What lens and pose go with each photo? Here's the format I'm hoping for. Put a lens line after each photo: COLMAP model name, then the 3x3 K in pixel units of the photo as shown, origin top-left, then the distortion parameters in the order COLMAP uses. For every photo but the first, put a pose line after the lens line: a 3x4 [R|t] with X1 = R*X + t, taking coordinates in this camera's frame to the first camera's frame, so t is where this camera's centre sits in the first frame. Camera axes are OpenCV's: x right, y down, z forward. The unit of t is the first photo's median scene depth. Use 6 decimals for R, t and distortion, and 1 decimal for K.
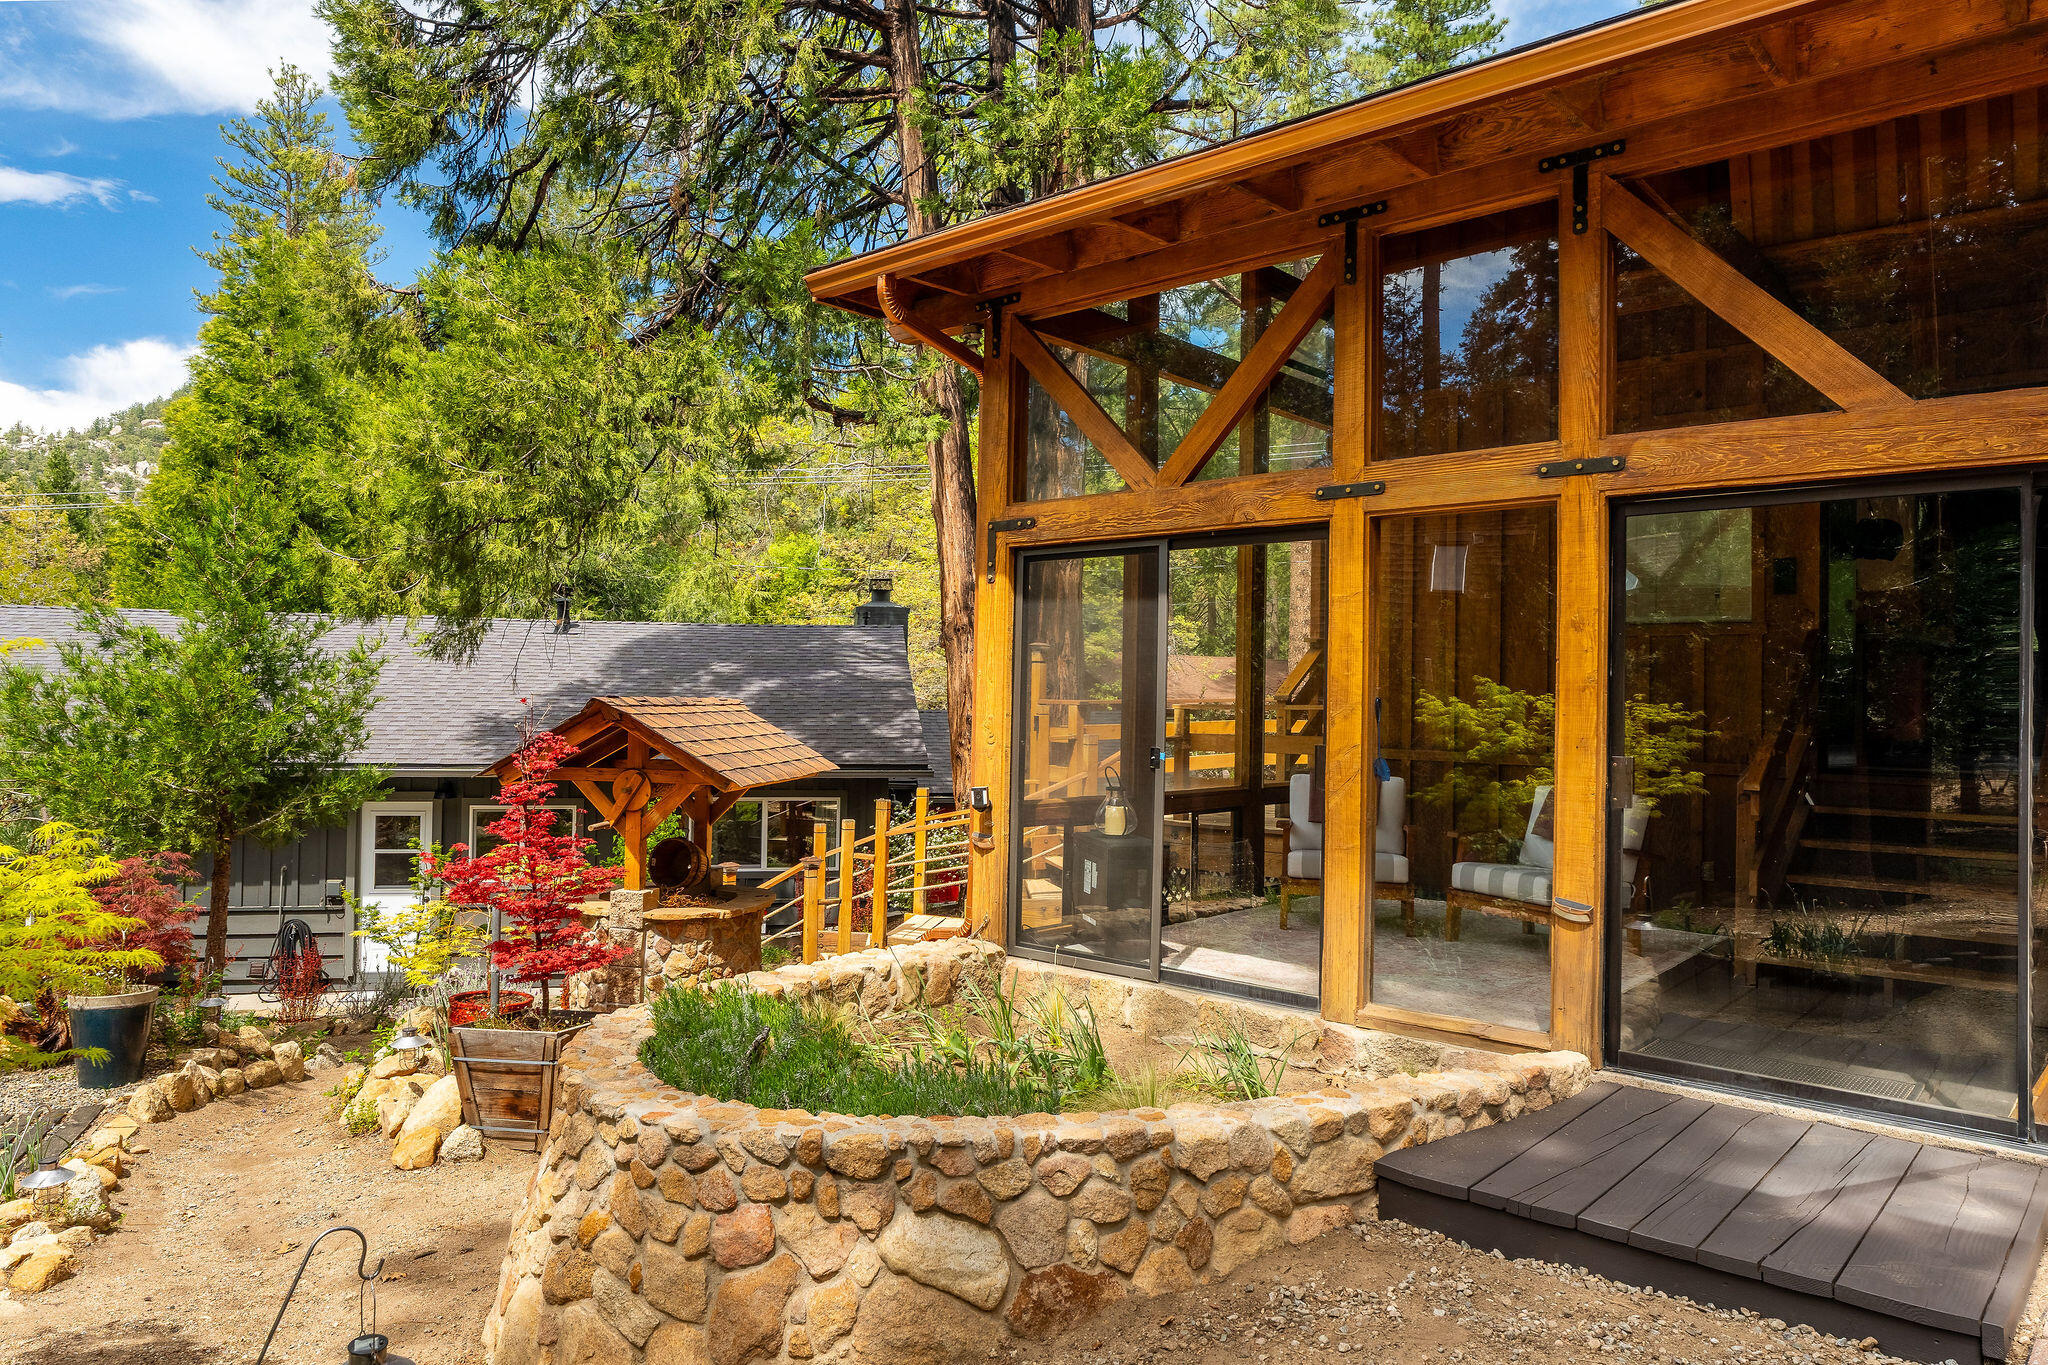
lens RADIAL K [[1356.4, 0, 1027.4], [0, 1356.4, 682.1], [0, 0, 1]] dist [-0.001575, 0.001110]
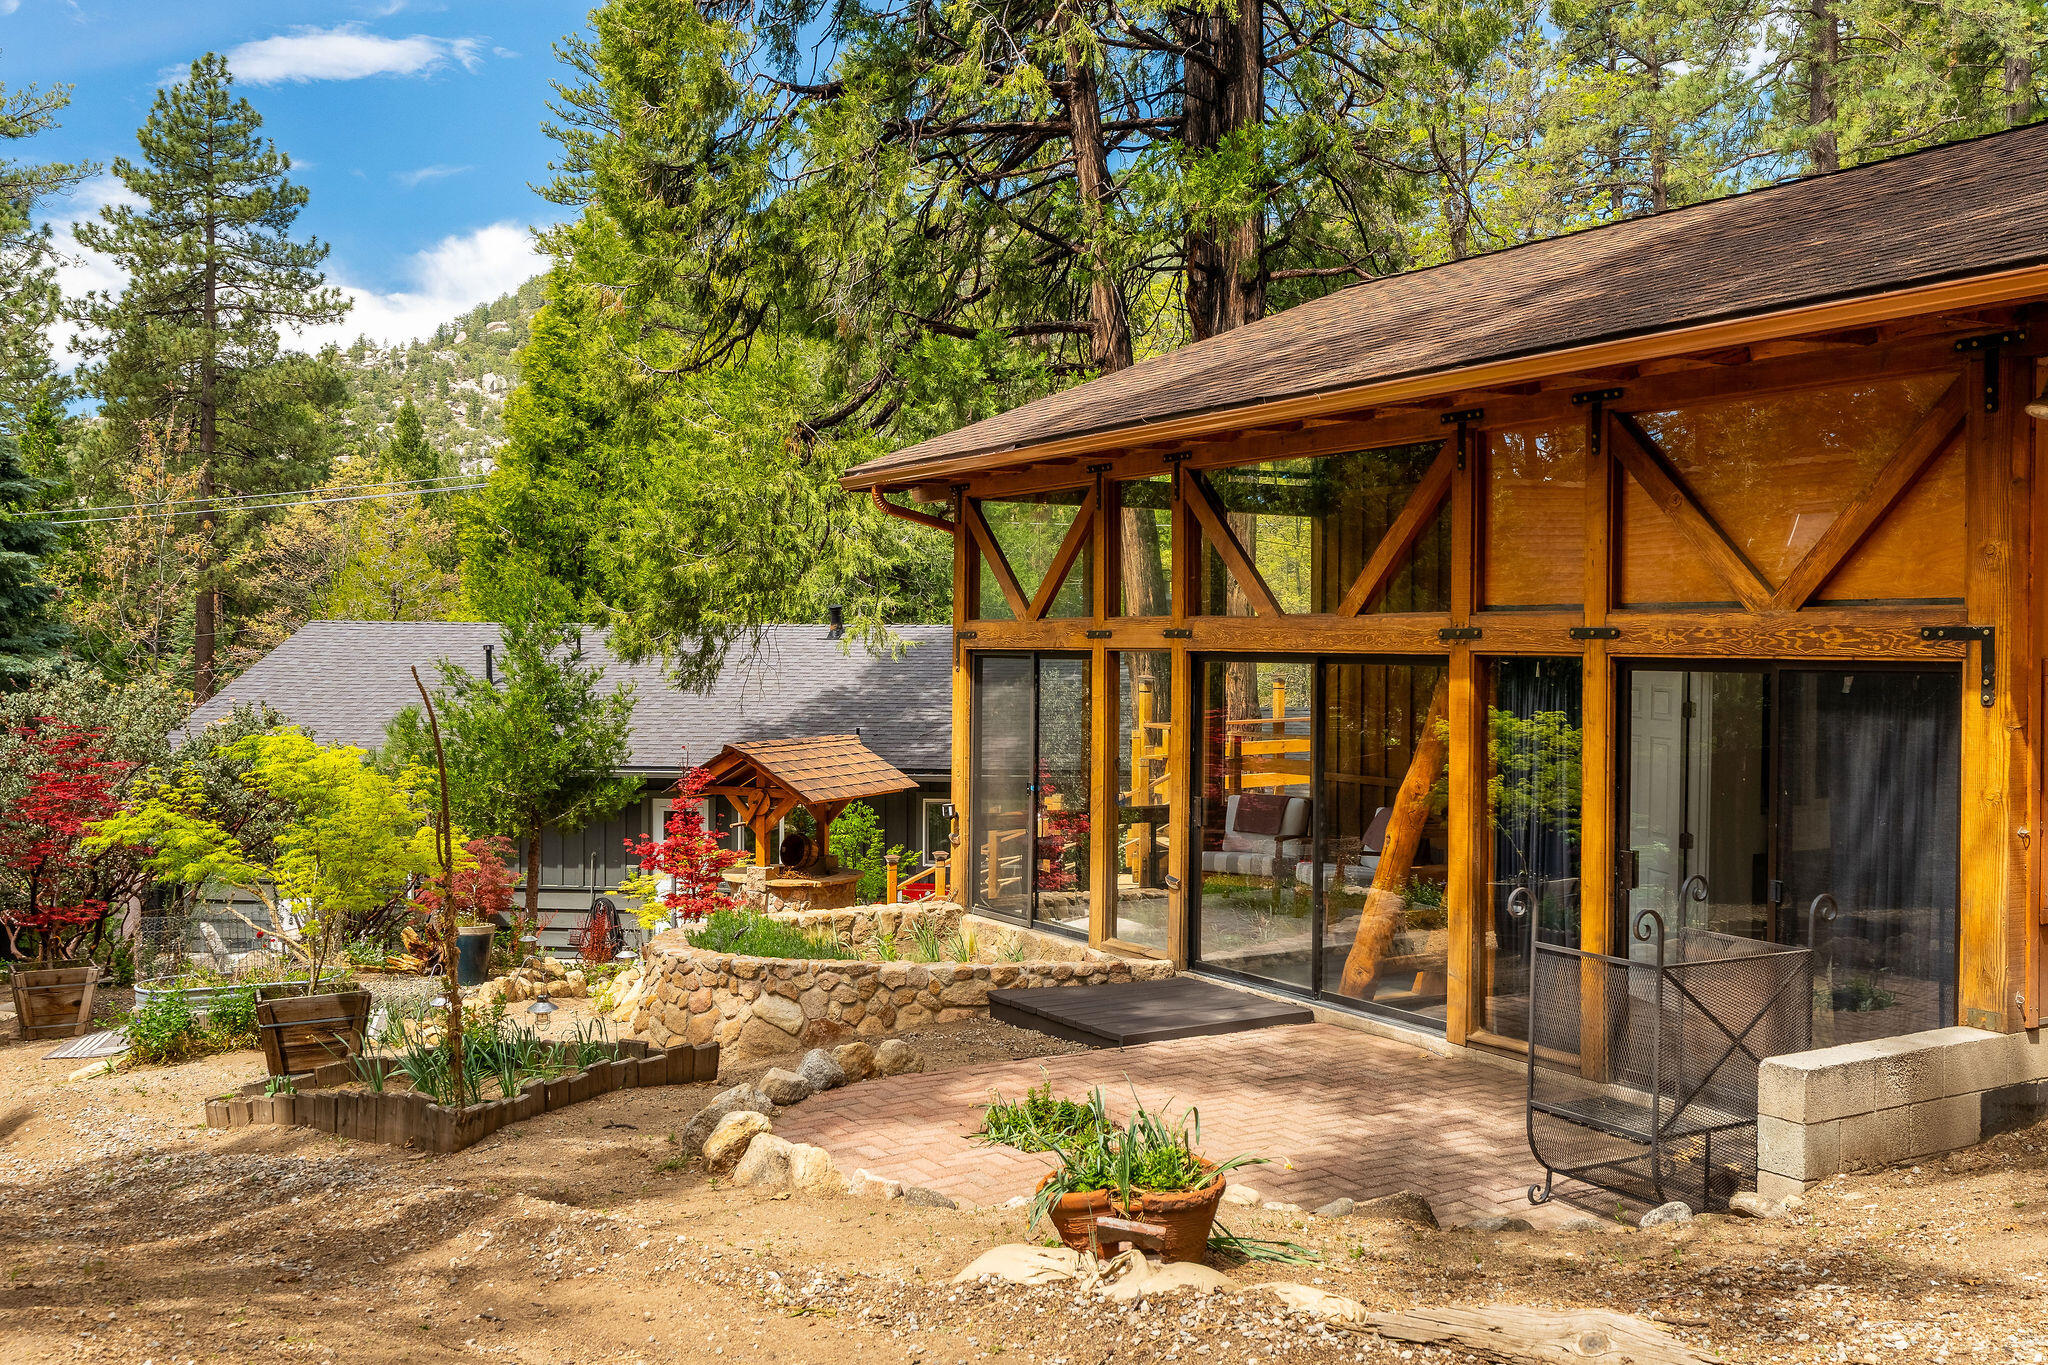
lens RADIAL K [[1903.8, 0, 1023.8], [0, 1903.8, 684.6], [0, 0, 1]] dist [0.001227, 0.000000]
pose [[0.952924, -0.004713, -0.303171, 0.531260], [0.014414, 0.999453, 0.029770, -0.092237], [0.302865, -0.032738, 0.952471, -0.784314]]
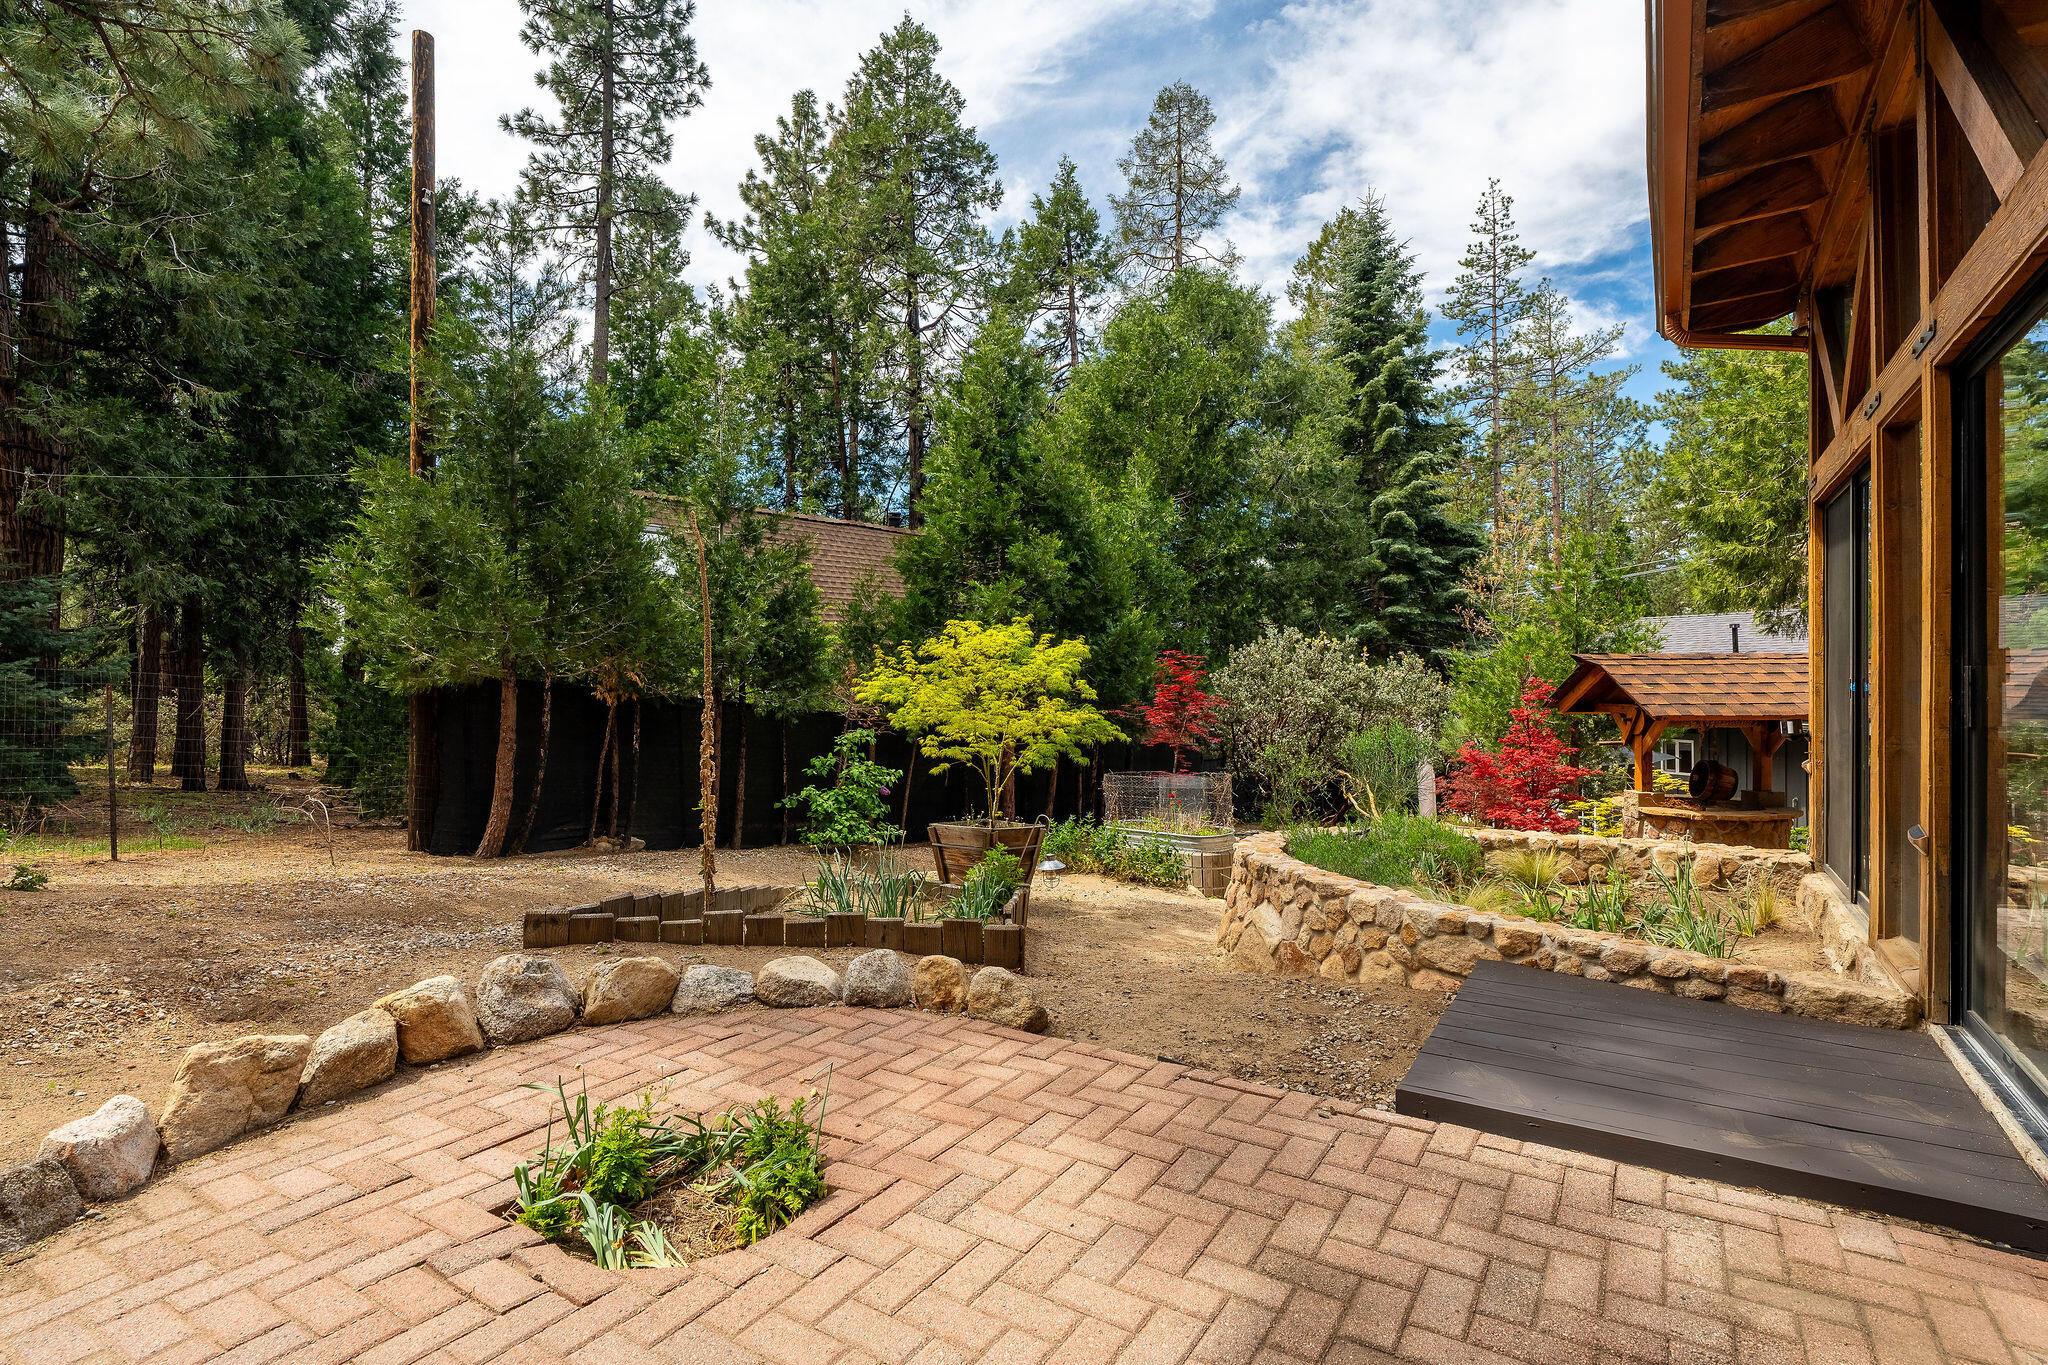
lens RADIAL K [[1009.7, 0, 1021.8], [0, 1009.7, 682.2], [0, 0, 1]] dist [-0.004863, 0.000572]
pose [[0.159264, -0.012097, -0.987162, 0.524796], [0.016904, 0.999812, -0.009525, 0.032799], [0.987091, -0.015170, 0.159438, 0.168270]]
